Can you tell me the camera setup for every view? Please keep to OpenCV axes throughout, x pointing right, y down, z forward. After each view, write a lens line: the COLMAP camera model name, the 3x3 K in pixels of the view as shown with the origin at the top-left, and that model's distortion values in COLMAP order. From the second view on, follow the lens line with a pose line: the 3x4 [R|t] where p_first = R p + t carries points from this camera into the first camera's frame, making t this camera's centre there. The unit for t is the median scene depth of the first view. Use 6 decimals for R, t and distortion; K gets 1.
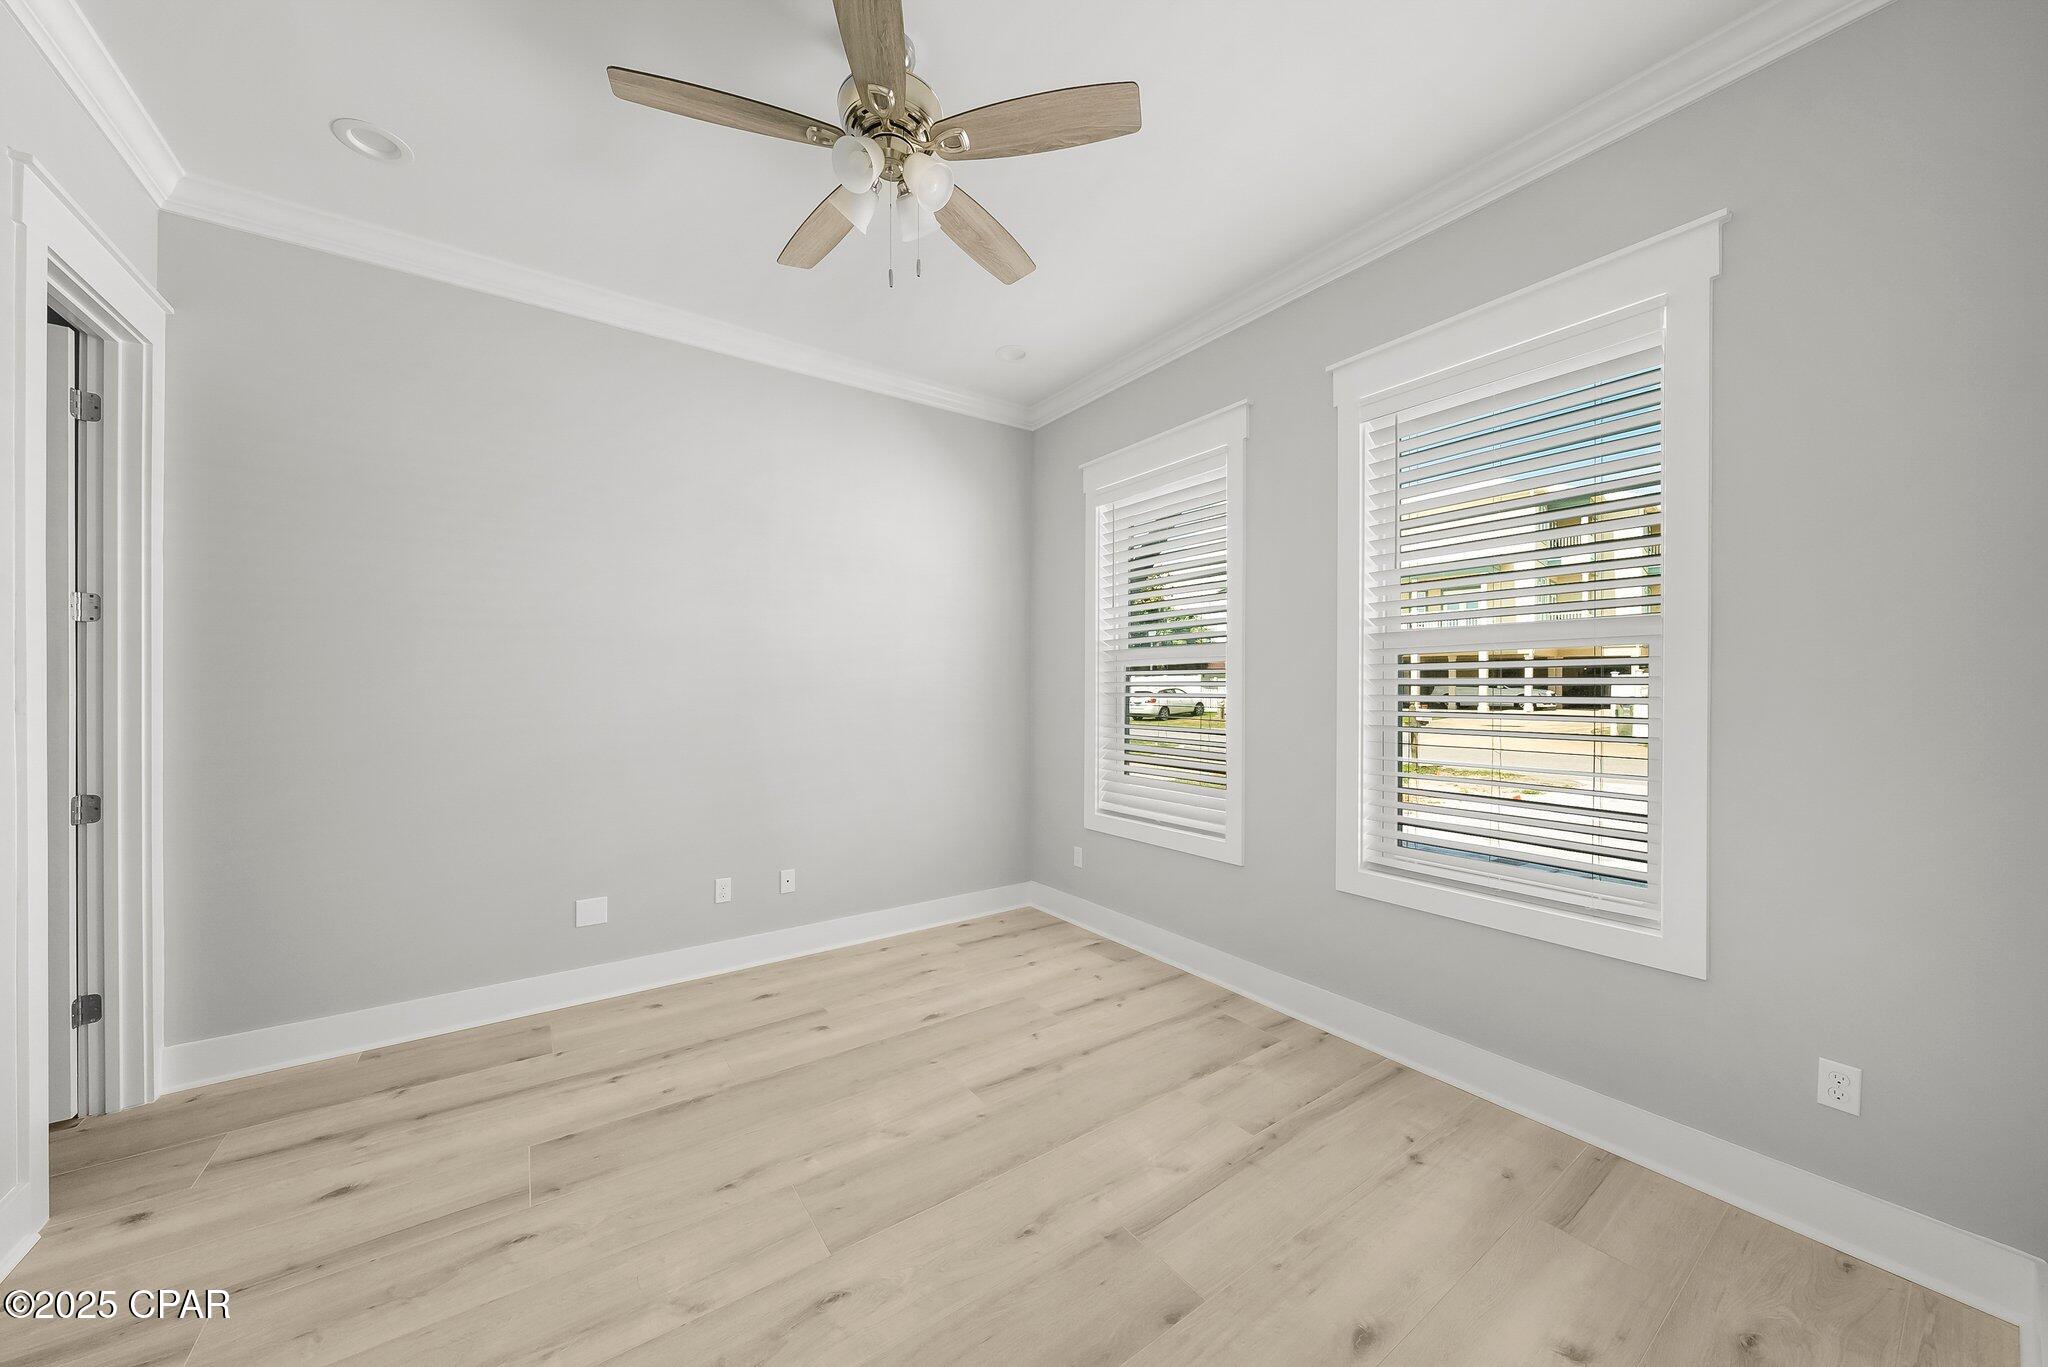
lens RADIAL K [[709.7, 0, 1023.9], [0, 709.7, 690.7], [0, 0, 1]] dist [0.001285, 0.000039]
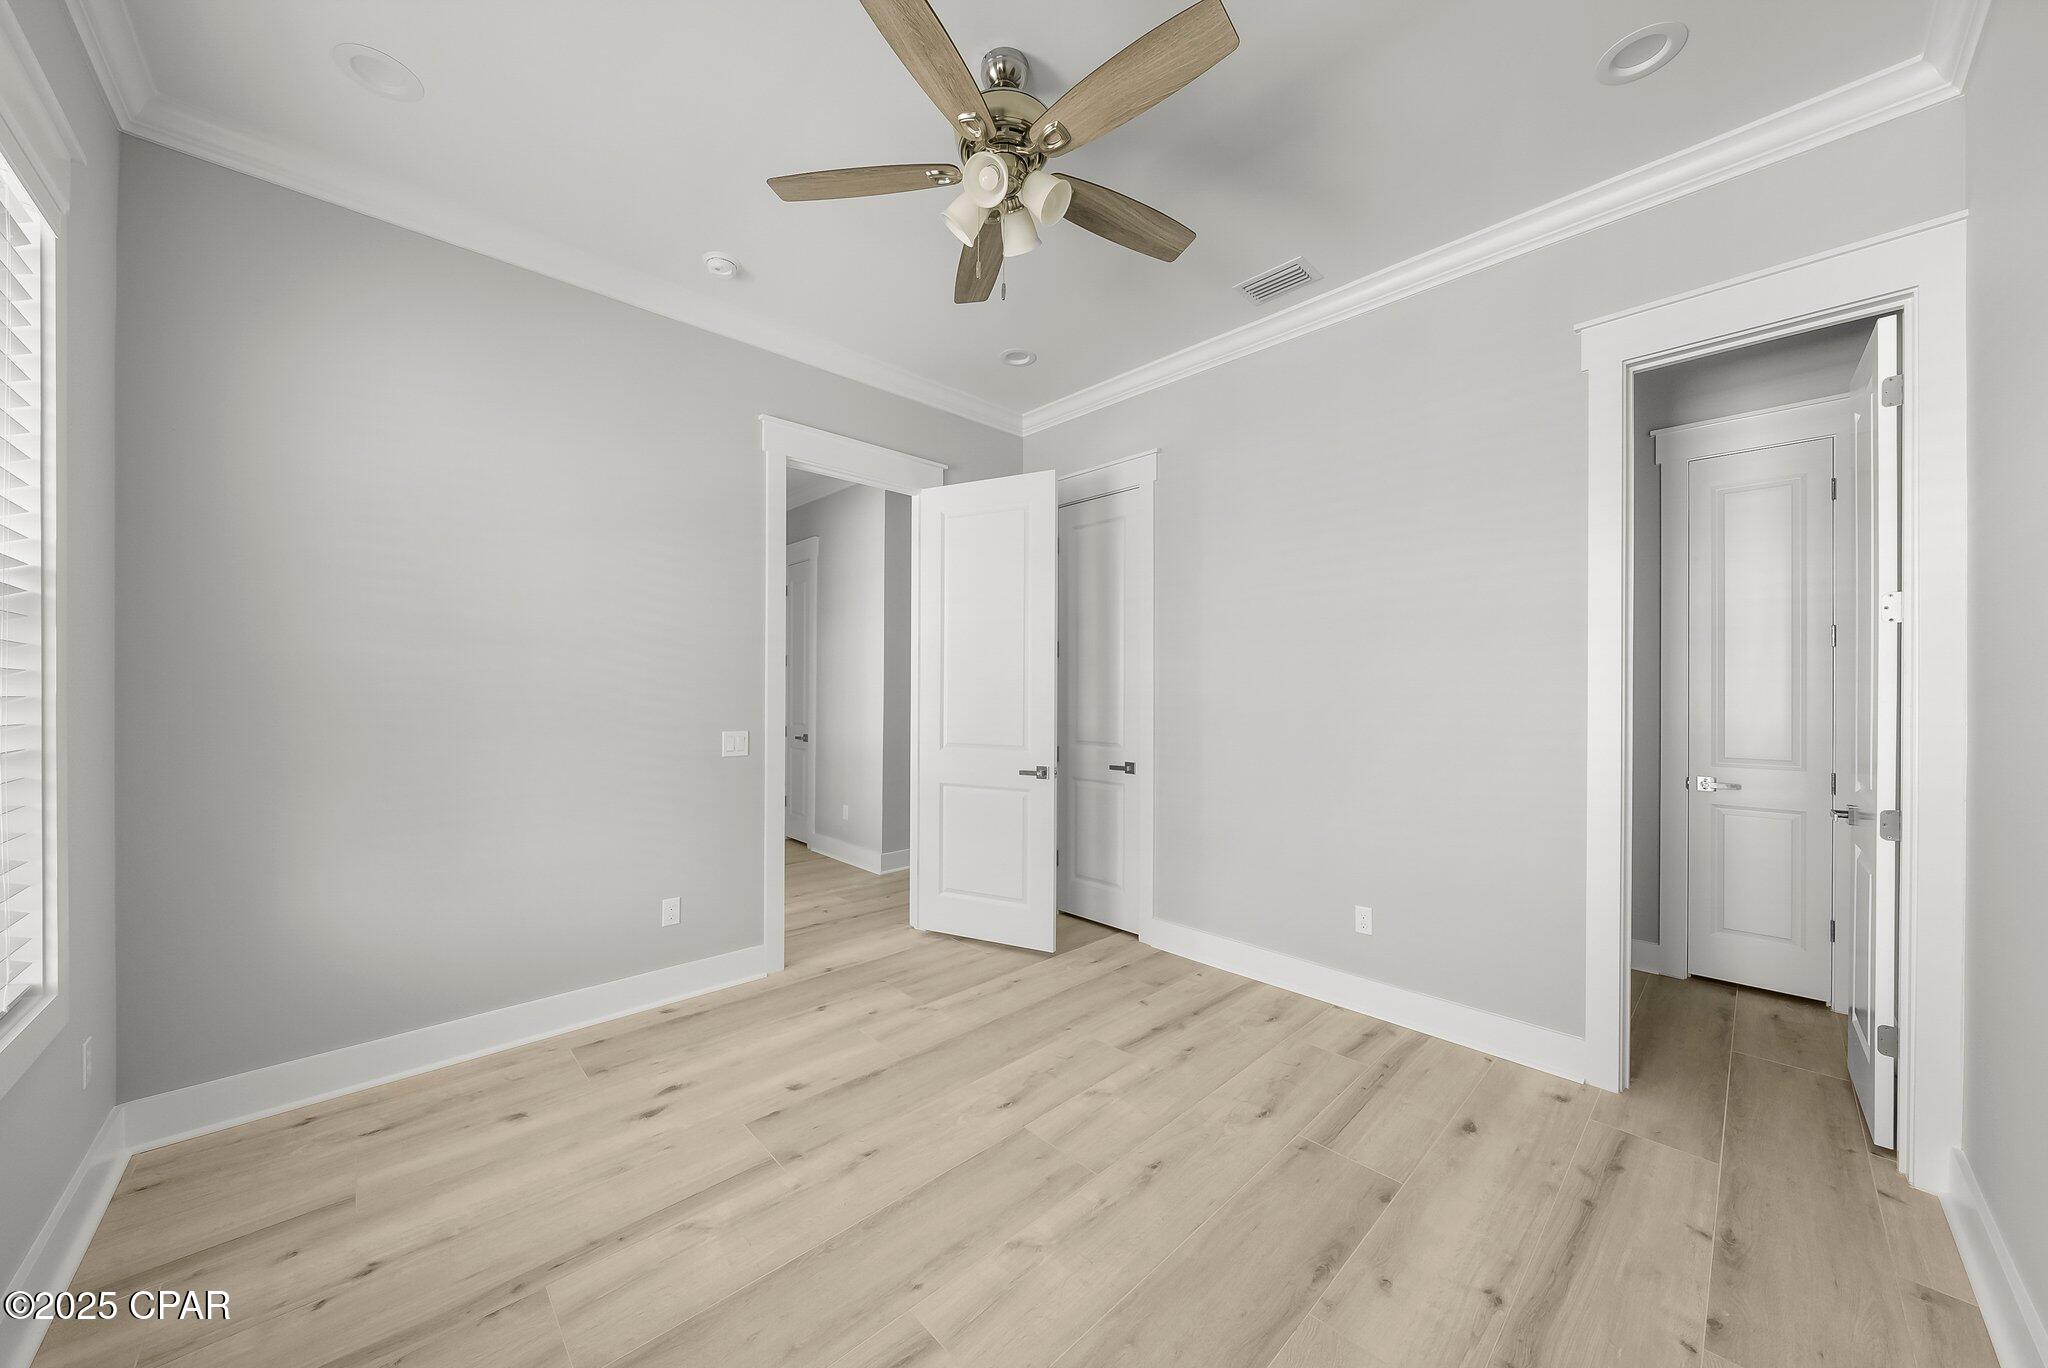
lens RADIAL K [[709.7, 0, 1023.6], [0, 709.7, 694.1], [0, 0, 1]] dist [0.001285, 0.000039]
pose [[-0.989791, -0.004258, -0.142460, -0.072350], [-0.004527, 0.999989, 0.001561, -0.001423], [0.142452, 0.002190, -0.989799, 2.003684]]
